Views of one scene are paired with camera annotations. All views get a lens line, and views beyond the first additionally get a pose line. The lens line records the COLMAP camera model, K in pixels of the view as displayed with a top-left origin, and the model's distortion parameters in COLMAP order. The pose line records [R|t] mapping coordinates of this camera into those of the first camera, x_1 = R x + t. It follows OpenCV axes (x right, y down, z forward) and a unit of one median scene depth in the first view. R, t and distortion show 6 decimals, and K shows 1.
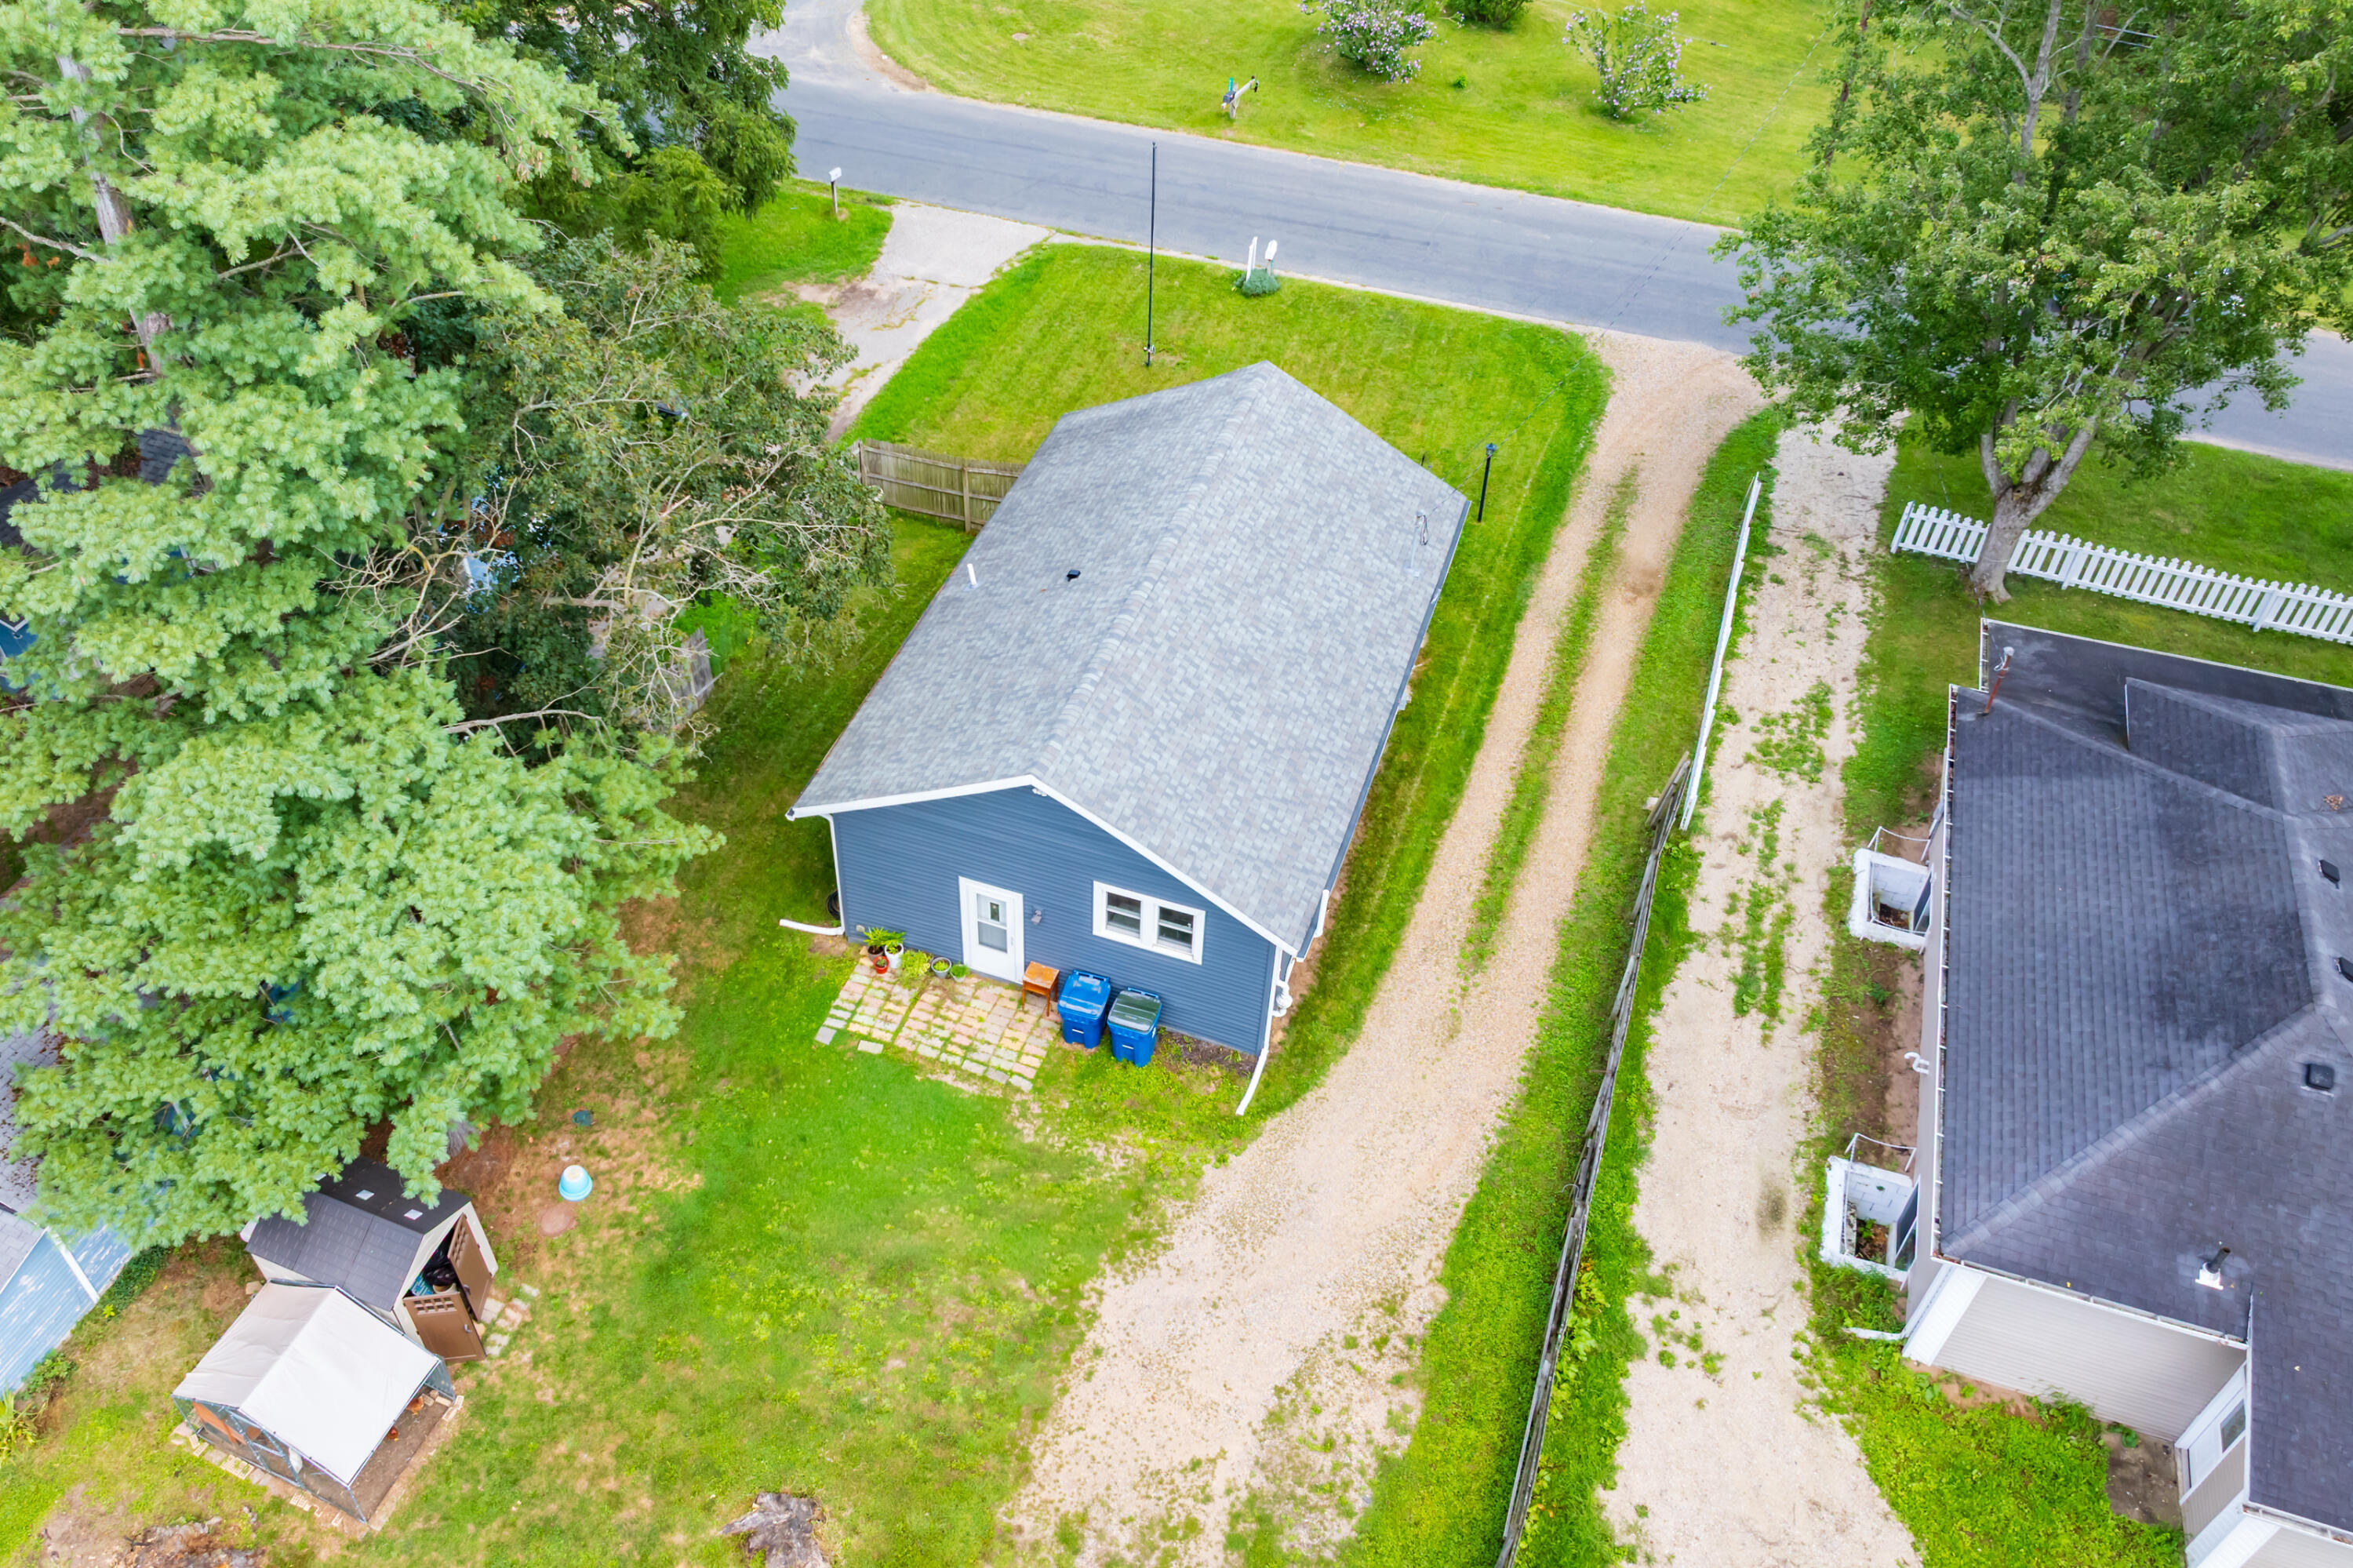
lens RADIAL K [[1779.6, 0, 1034.1], [0, 1779.6, 782.9], [0, 0, 1]] dist [-0.002881, -0.041206]
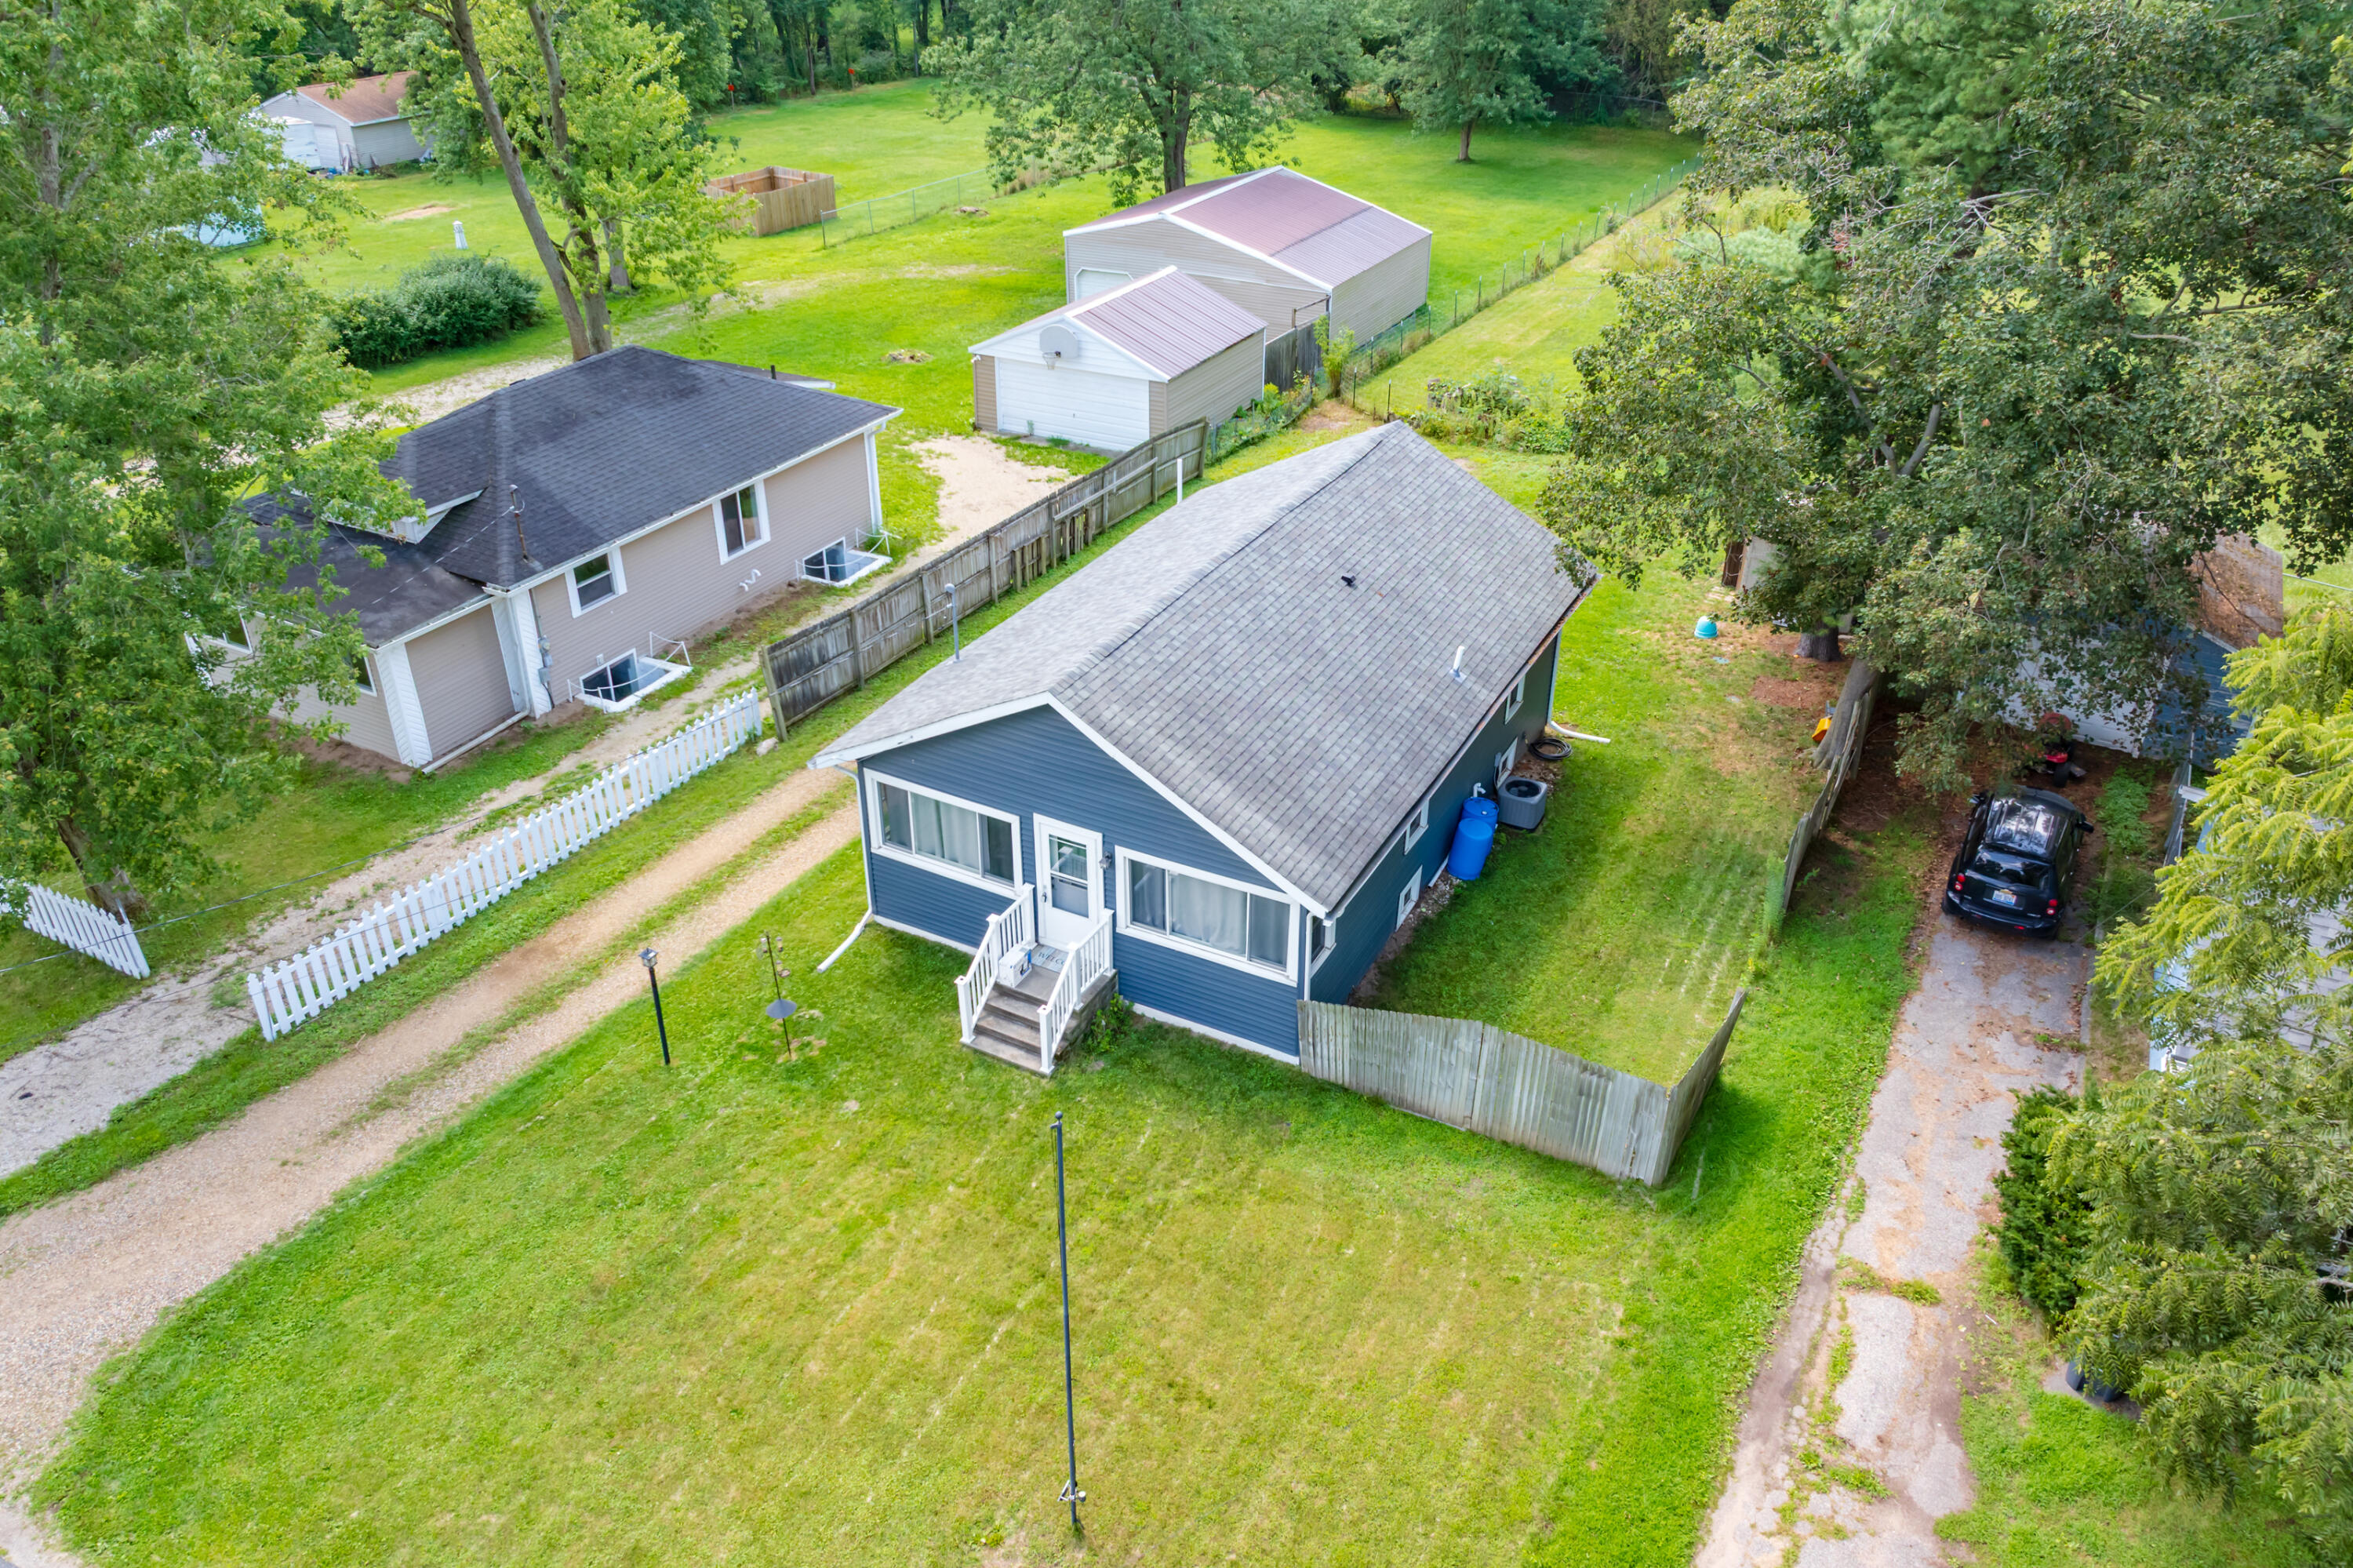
lens RADIAL K [[1643.3, 0, 1193.4], [0, 1643.3, 770.3], [0, 0, 1]] dist [-0.023823, 0.000127]
pose [[-0.993637, -0.058216, 0.096422, 0.013024], [0.077250, 0.270769, 0.959540, -0.938474], [-0.081969, 0.960883, -0.264548, 1.336341]]
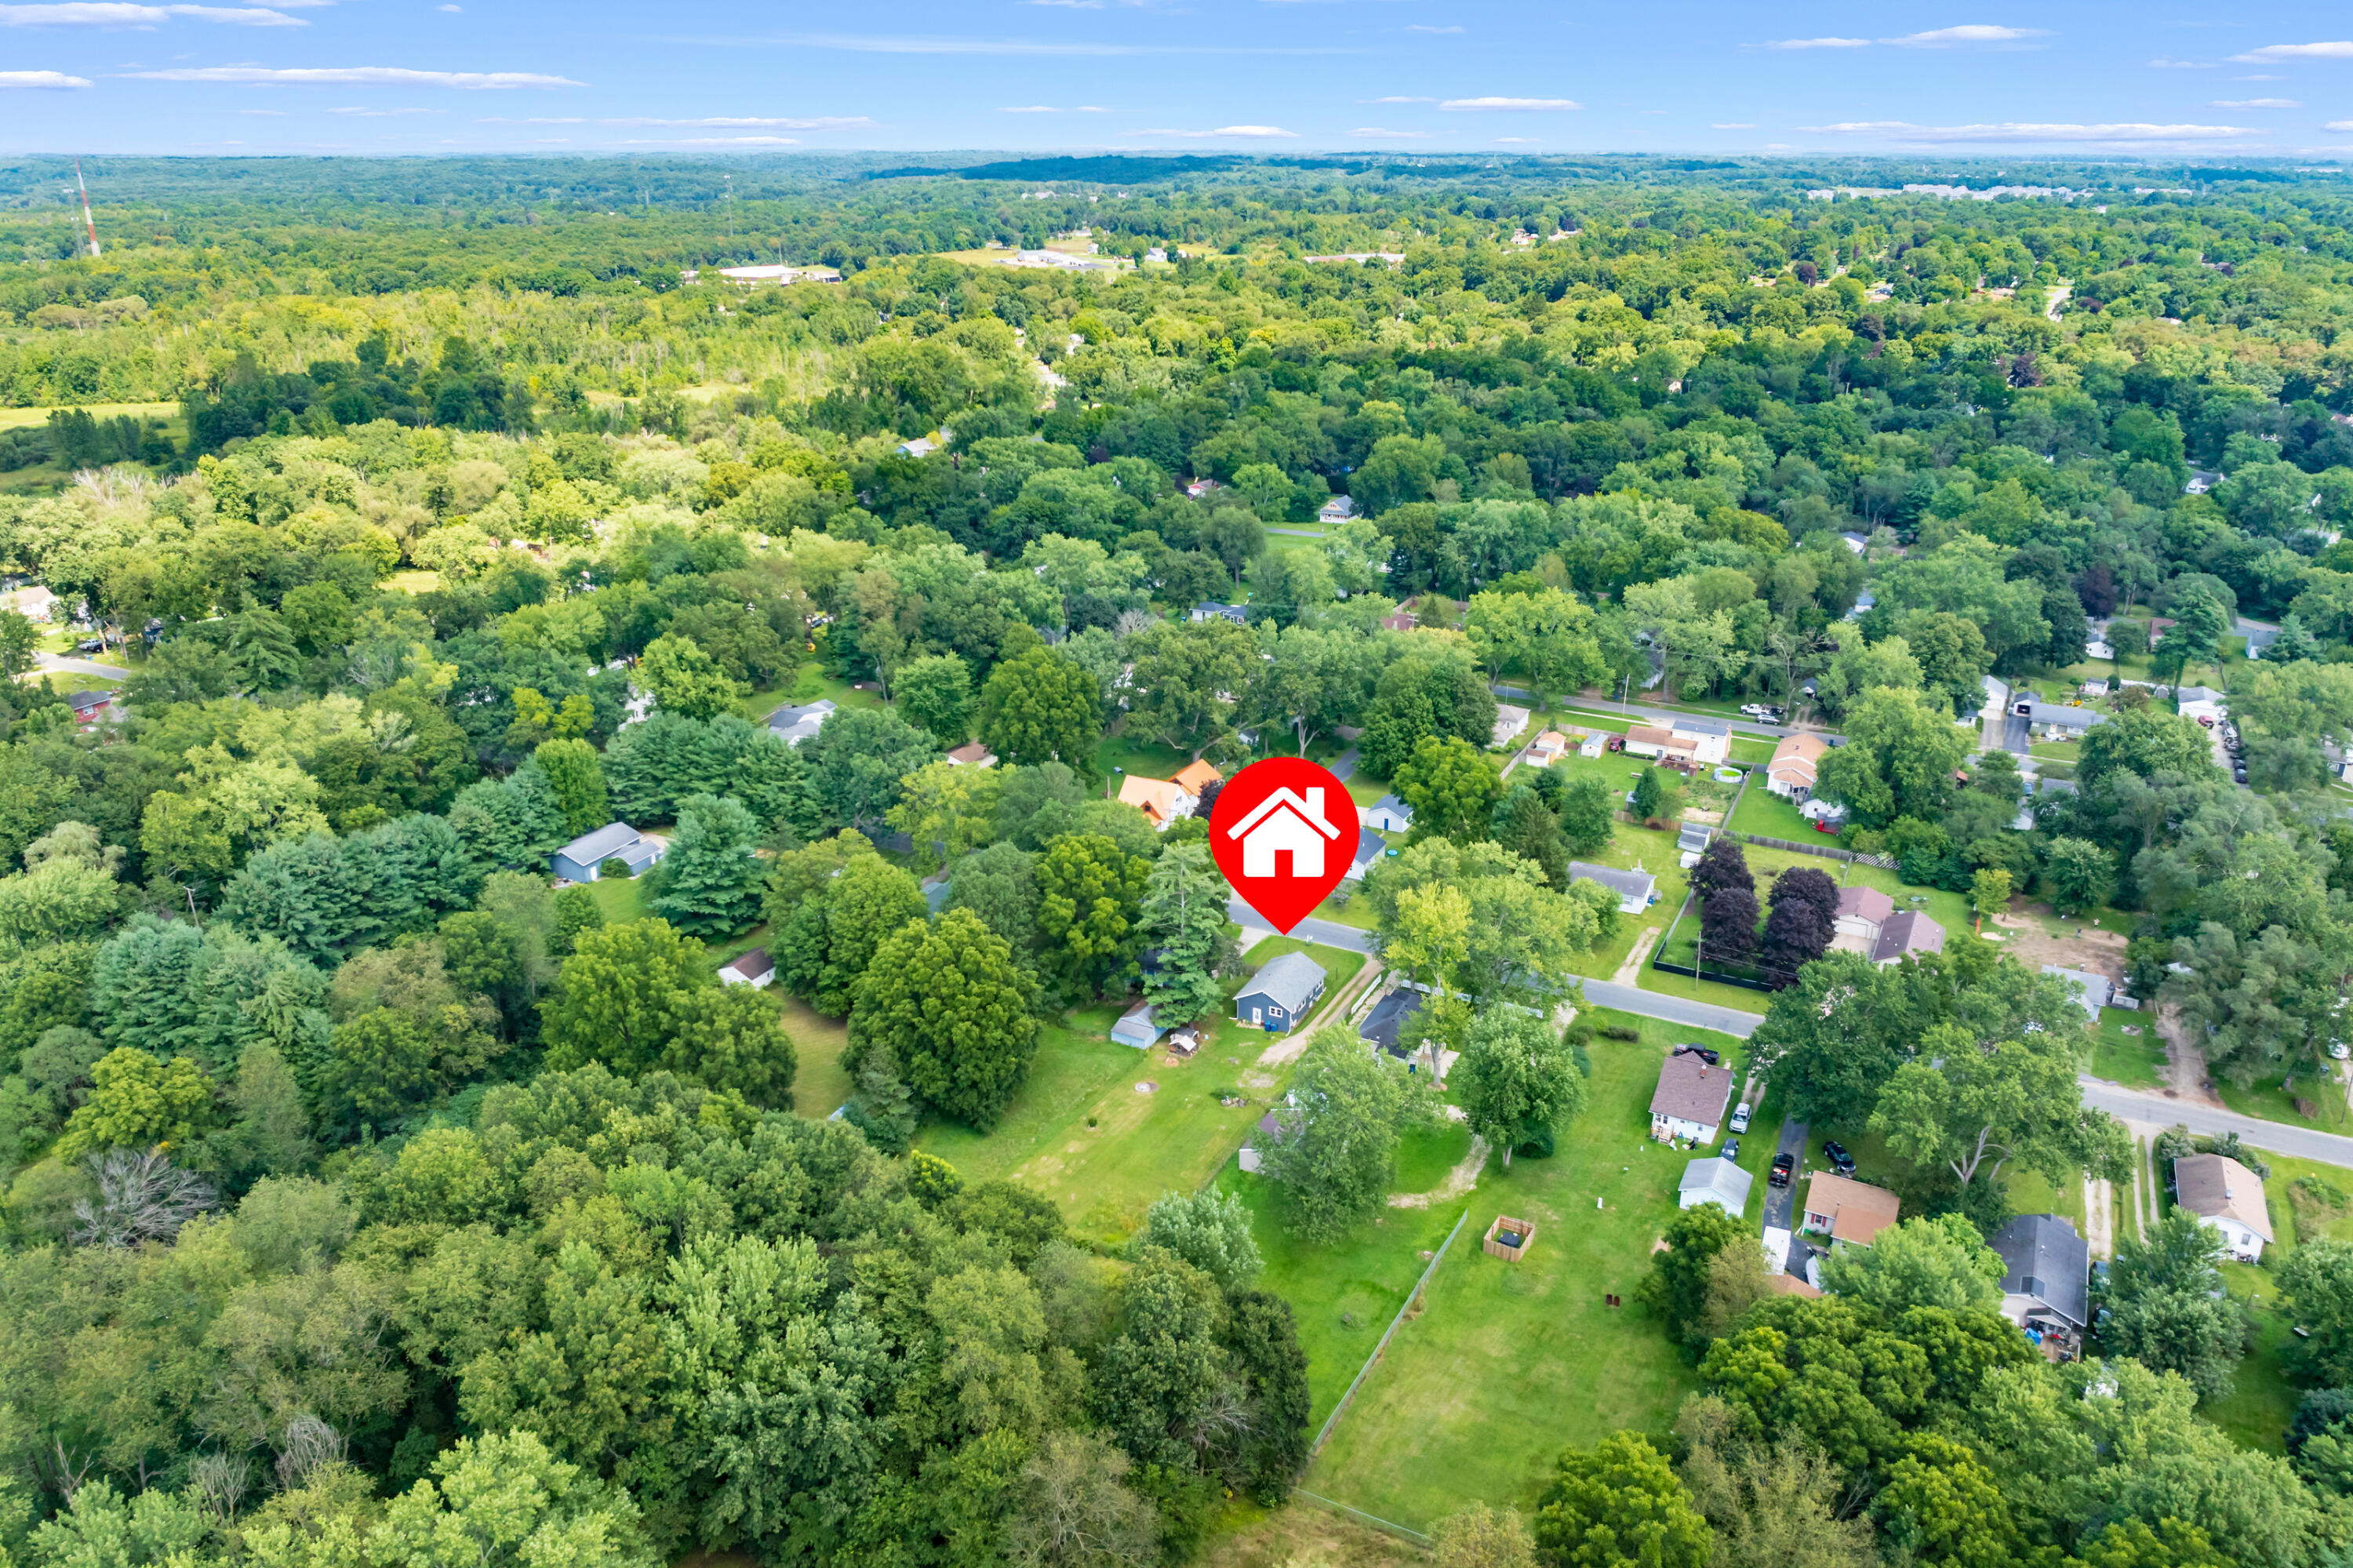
lens RADIAL K [[1643.3, 0, 1193.4], [0, 1643.3, 770.3], [0, 0, 1]] dist [-0.023823, 0.000127]
pose [[0.996747, 0.038350, -0.070887, 0.165864], [-0.063124, 0.918314, -0.390786, 1.890461], [0.050110, 0.393990, 0.917748, -5.961806]]
